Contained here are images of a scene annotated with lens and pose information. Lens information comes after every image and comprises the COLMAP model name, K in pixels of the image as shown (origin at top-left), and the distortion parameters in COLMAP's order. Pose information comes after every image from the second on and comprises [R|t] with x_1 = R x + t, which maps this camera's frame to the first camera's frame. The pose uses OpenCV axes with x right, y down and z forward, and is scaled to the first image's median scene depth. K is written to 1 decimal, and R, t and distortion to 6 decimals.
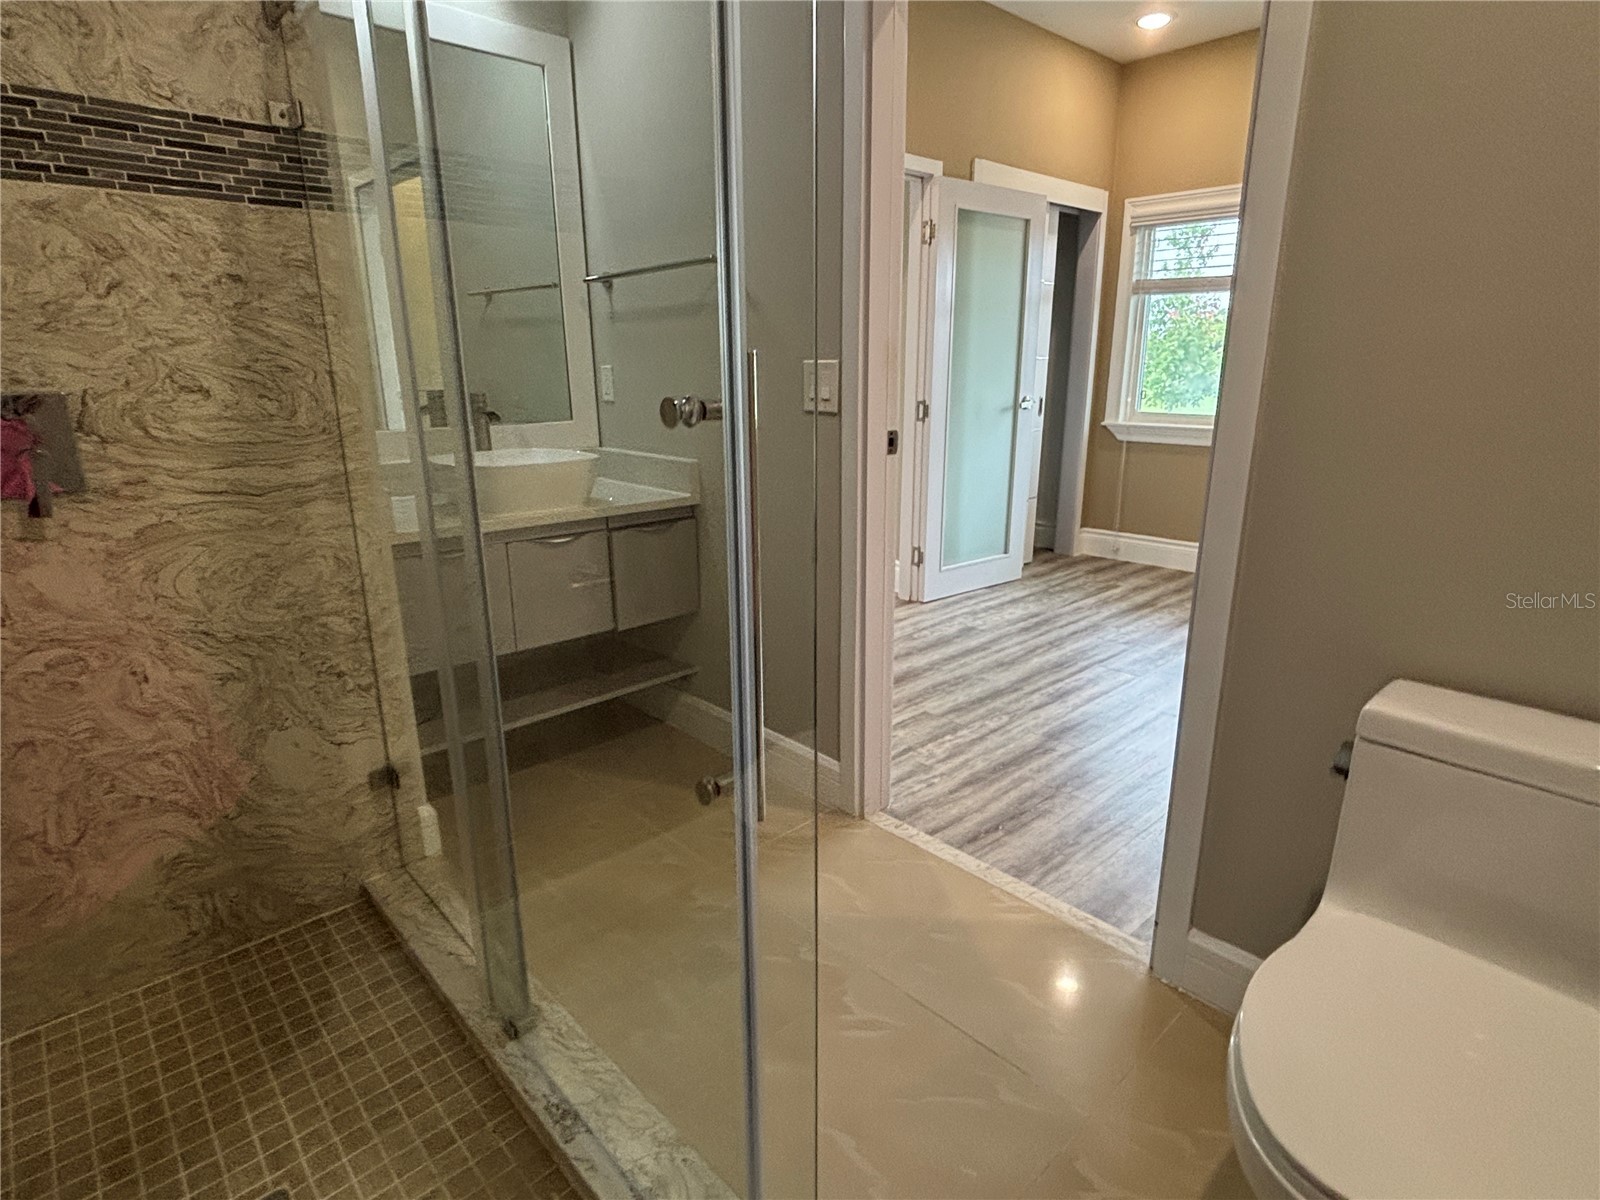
lens RADIAL K [[857.9, 0, 798.3], [0, 857.9, 599.2], [0, 0, 1]] dist [-0.006576, 0.003578]
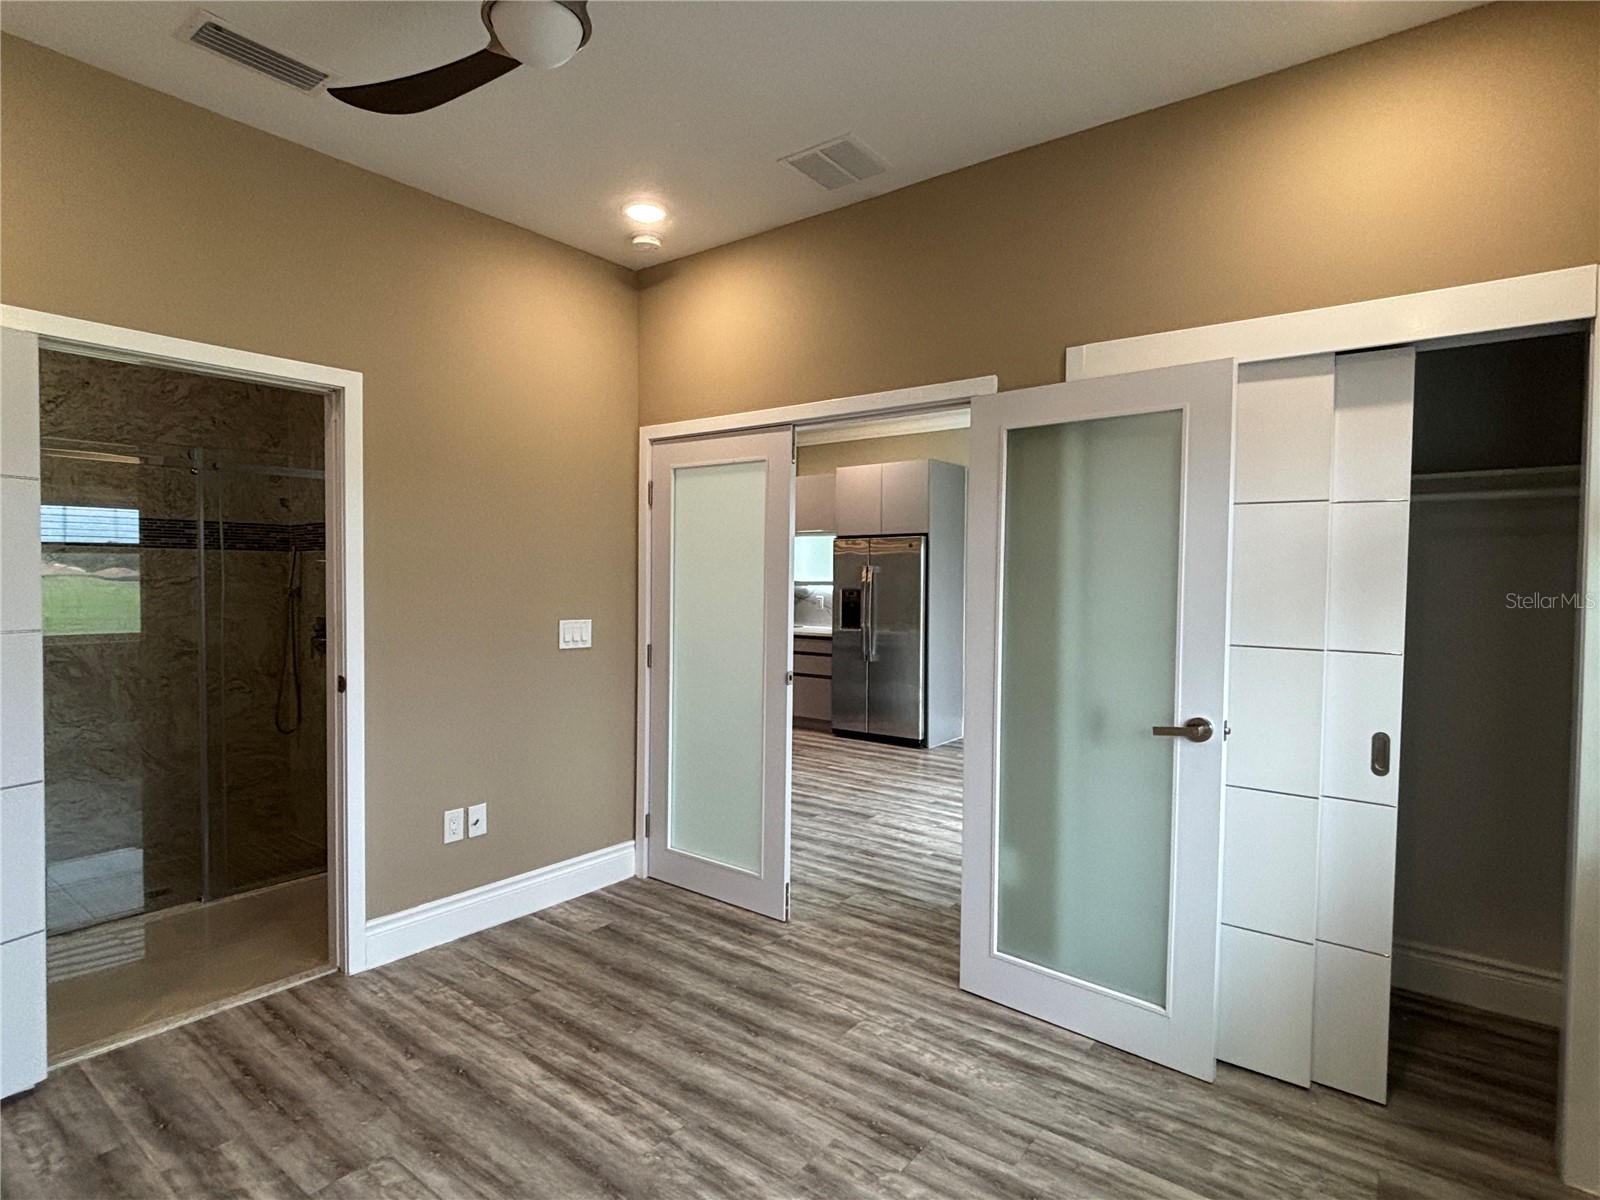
lens RADIAL K [[857.9, 0, 797.5], [0, 857.9, 604.6], [0, 0, 1]] dist [-0.006576, 0.003578]
pose [[0.150263, 0.038636, -0.987891, 0.856651], [-0.266191, 0.963916, -0.002791, -0.275188], [0.952136, 0.263387, 0.155125, 0.771721]]
